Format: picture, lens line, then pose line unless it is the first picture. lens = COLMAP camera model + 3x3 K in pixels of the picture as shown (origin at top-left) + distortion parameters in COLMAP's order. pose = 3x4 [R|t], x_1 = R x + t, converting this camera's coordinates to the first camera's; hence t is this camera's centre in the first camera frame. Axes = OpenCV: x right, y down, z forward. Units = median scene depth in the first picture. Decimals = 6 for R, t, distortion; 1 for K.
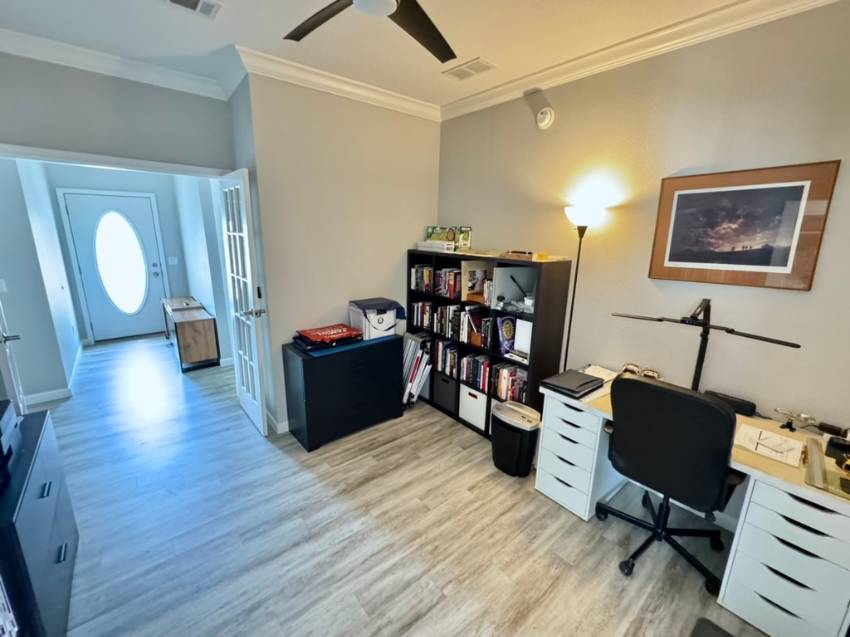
lens RADIAL K [[365.7, 0, 425.0], [0, 365.7, 318.5], [0, 0, 1]] dist [0.000660, 0.000228]
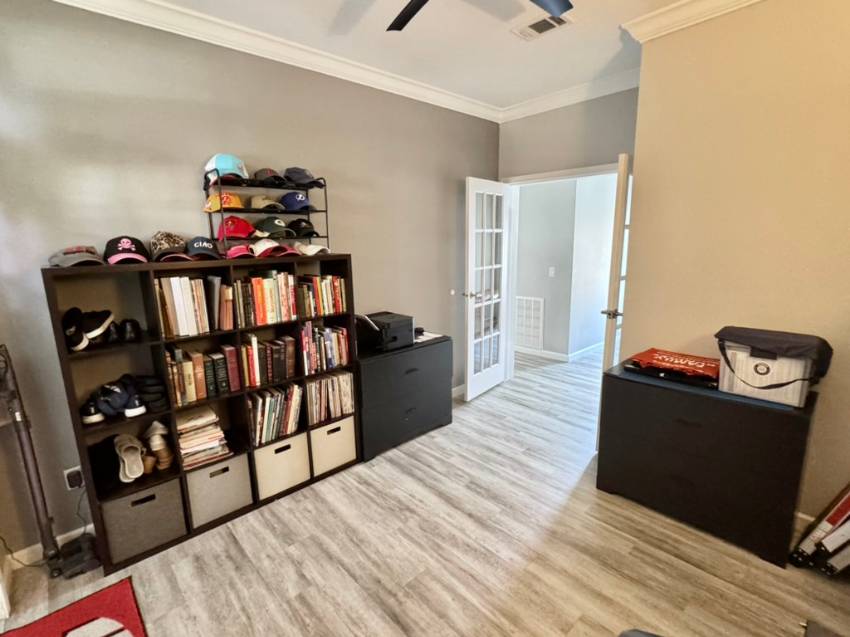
lens RADIAL K [[407.2, 0, 425.0], [0, 407.2, 318.5], [0, 0, 1]] dist [-0.001616, -0.000236]
pose [[0.049782, 0.168836, -0.984386, 0.623736], [-0.222376, 0.962741, 0.153878, -0.069186], [0.973689, 0.211243, 0.085473, 0.585756]]
